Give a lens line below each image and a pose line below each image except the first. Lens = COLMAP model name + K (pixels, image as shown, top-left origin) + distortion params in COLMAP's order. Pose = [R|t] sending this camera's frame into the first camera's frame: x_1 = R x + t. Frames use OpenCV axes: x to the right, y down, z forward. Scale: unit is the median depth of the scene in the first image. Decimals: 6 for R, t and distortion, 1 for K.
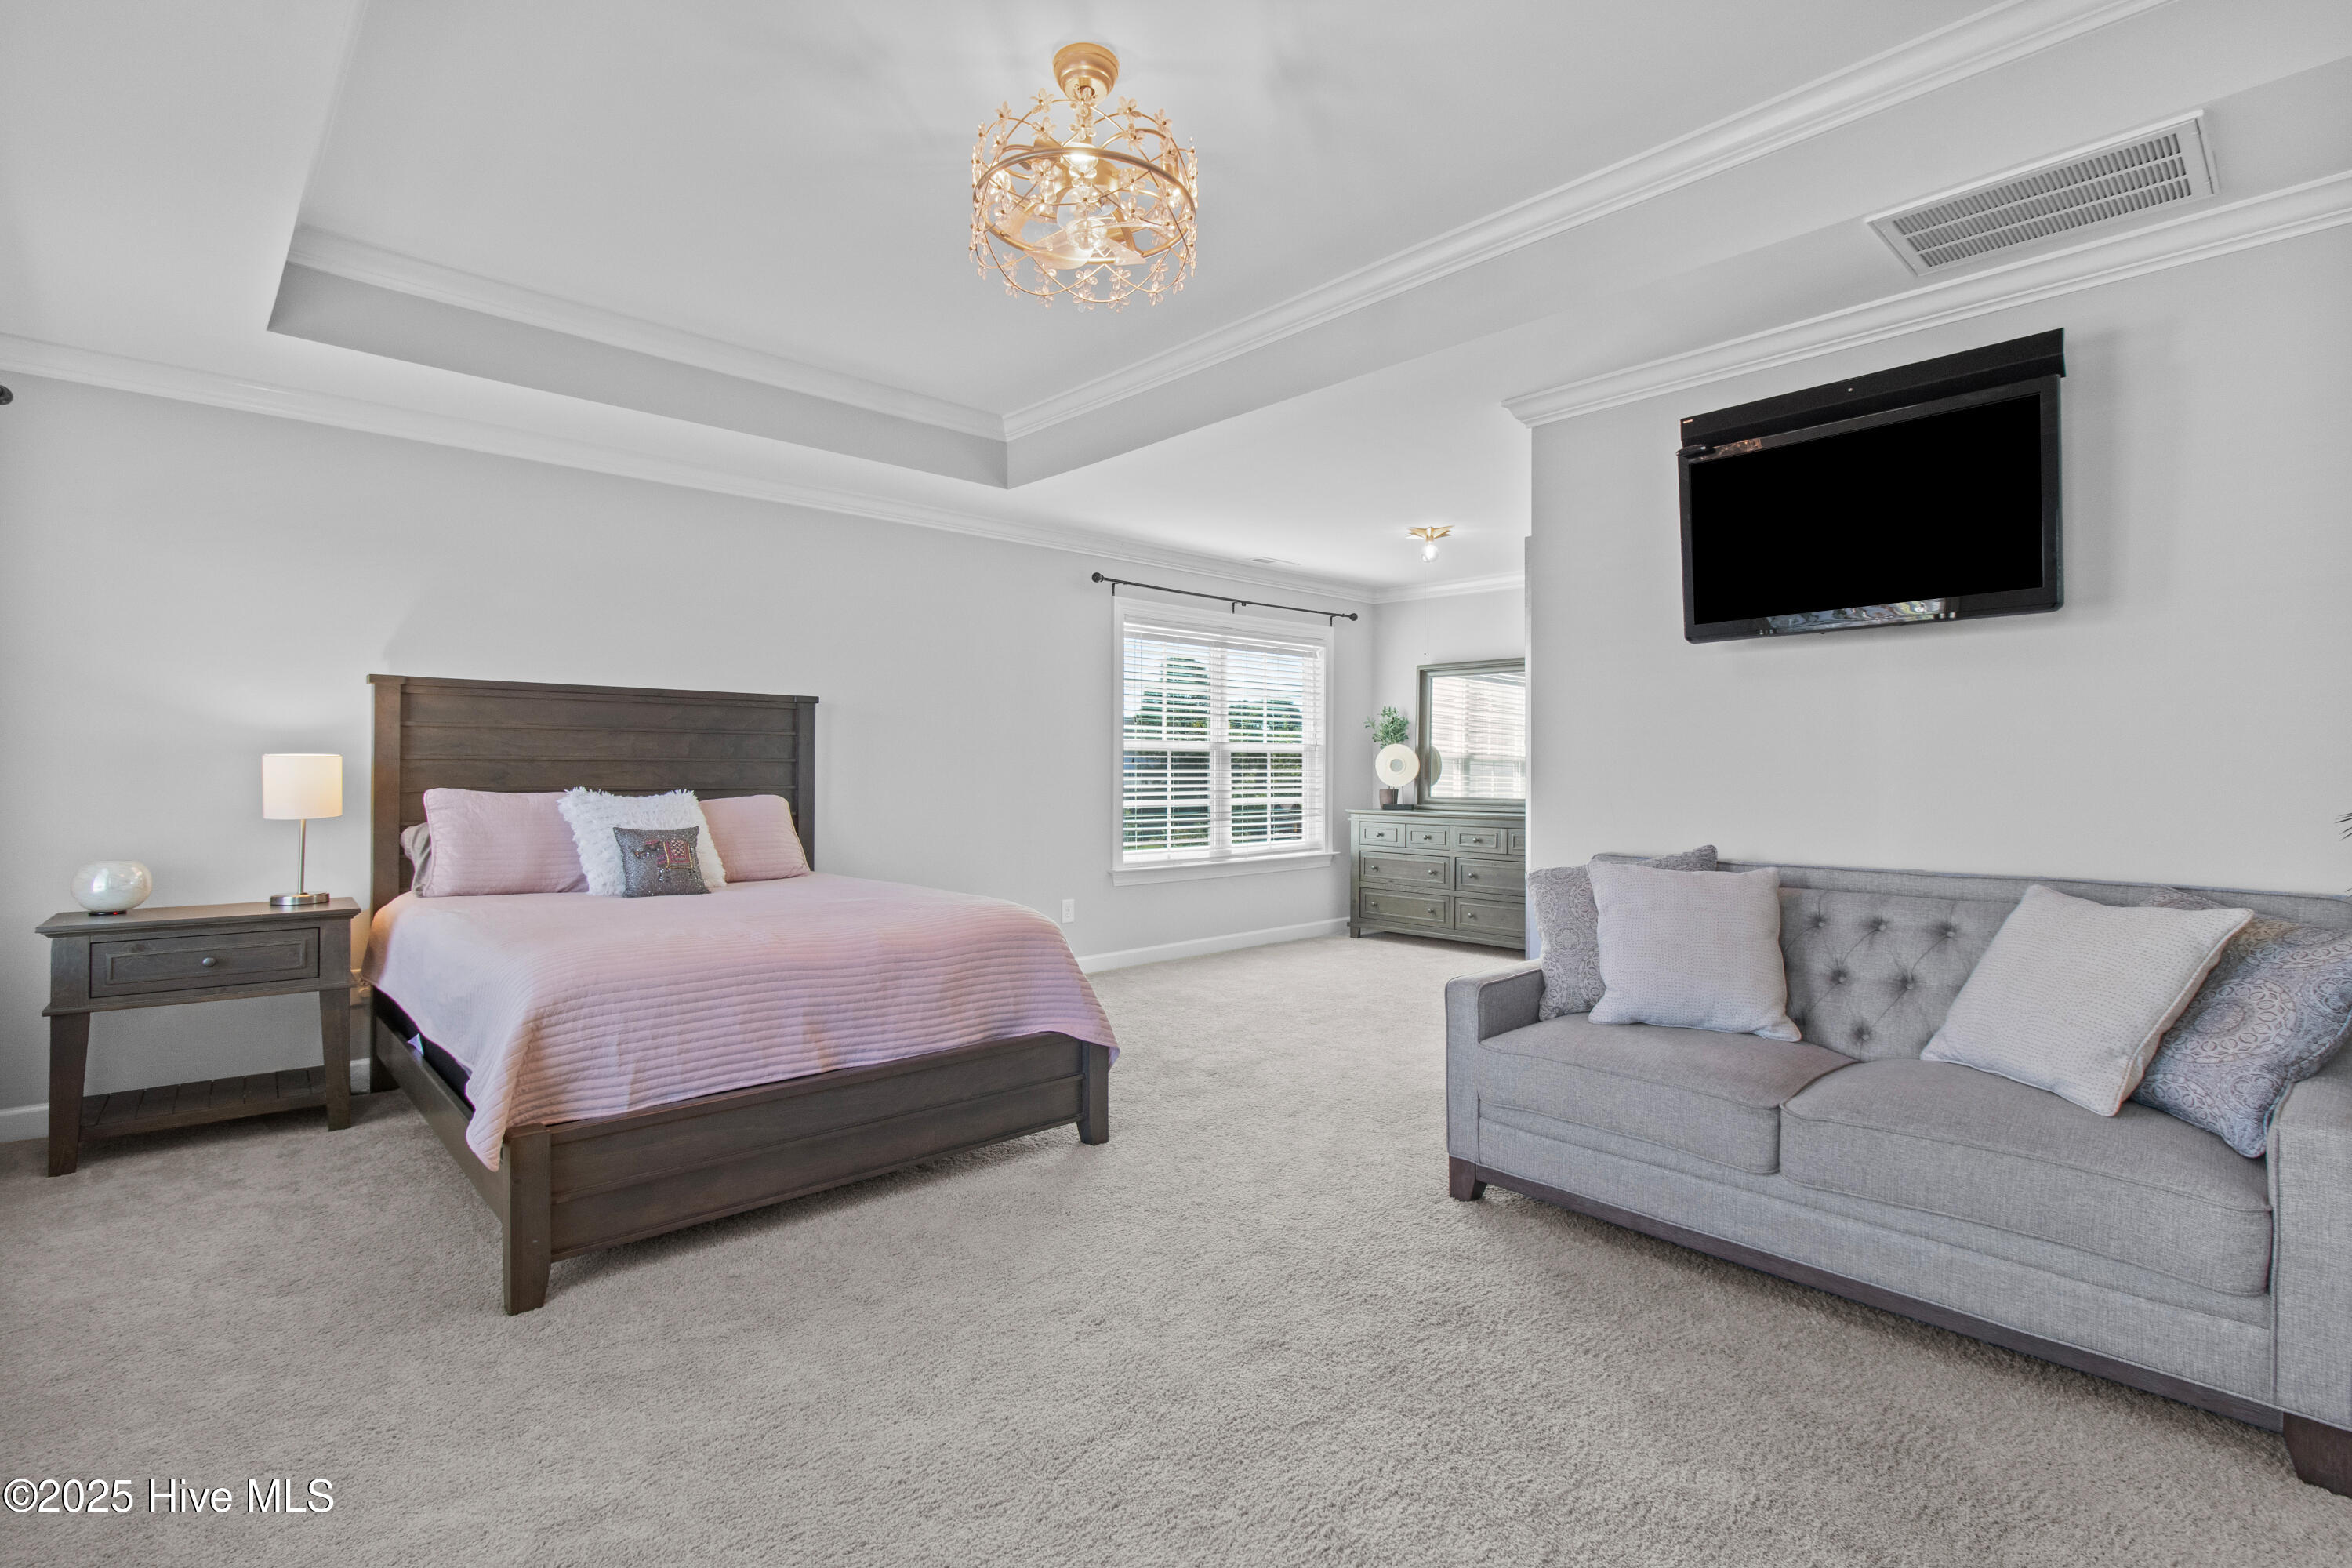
lens RADIAL K [[1089.7, 0, 1187.1], [0, 1089.7, 777.8], [0, 0, 1]] dist [0.004506, 0.000824]
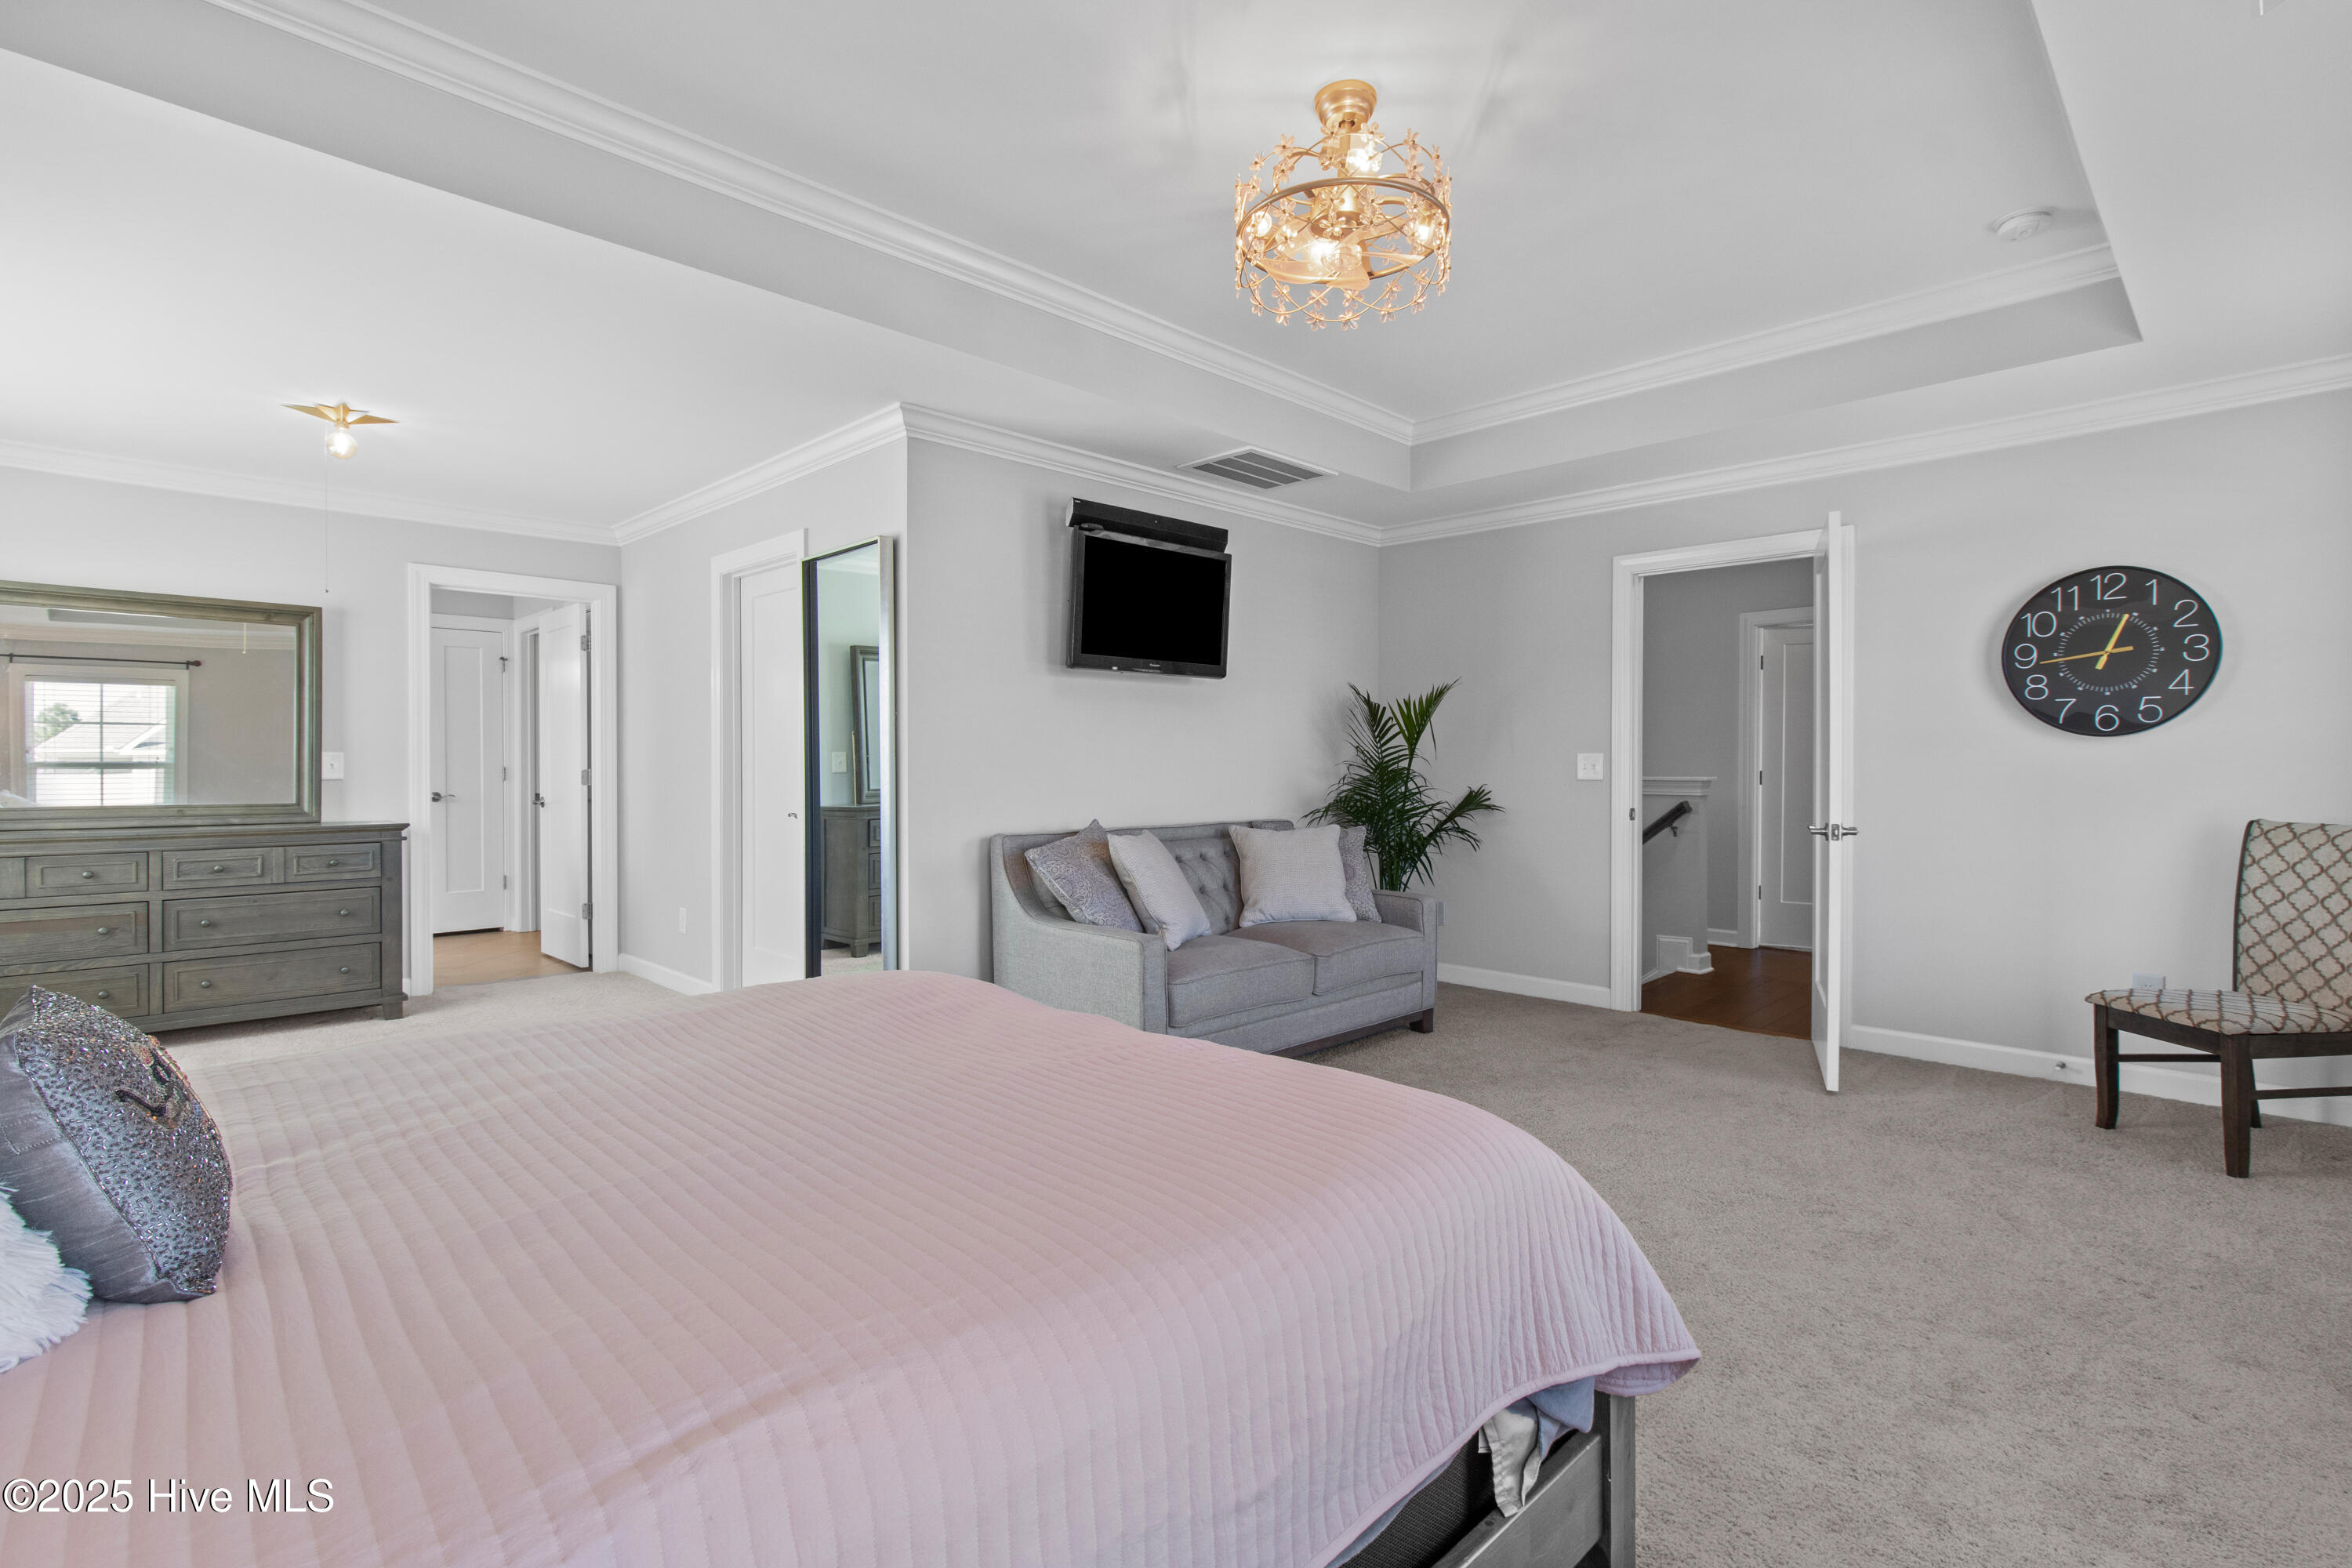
lens RADIAL K [[1089.7, 0, 1187.1], [0, 1089.7, 777.8], [0, 0, 1]] dist [0.004506, 0.000824]
pose [[0.000451, -0.006821, 0.999977, -0.890523], [0.007936, 0.999945, 0.006817, 0.002103], [-0.999968, 0.007932, 0.000505, 0.884439]]
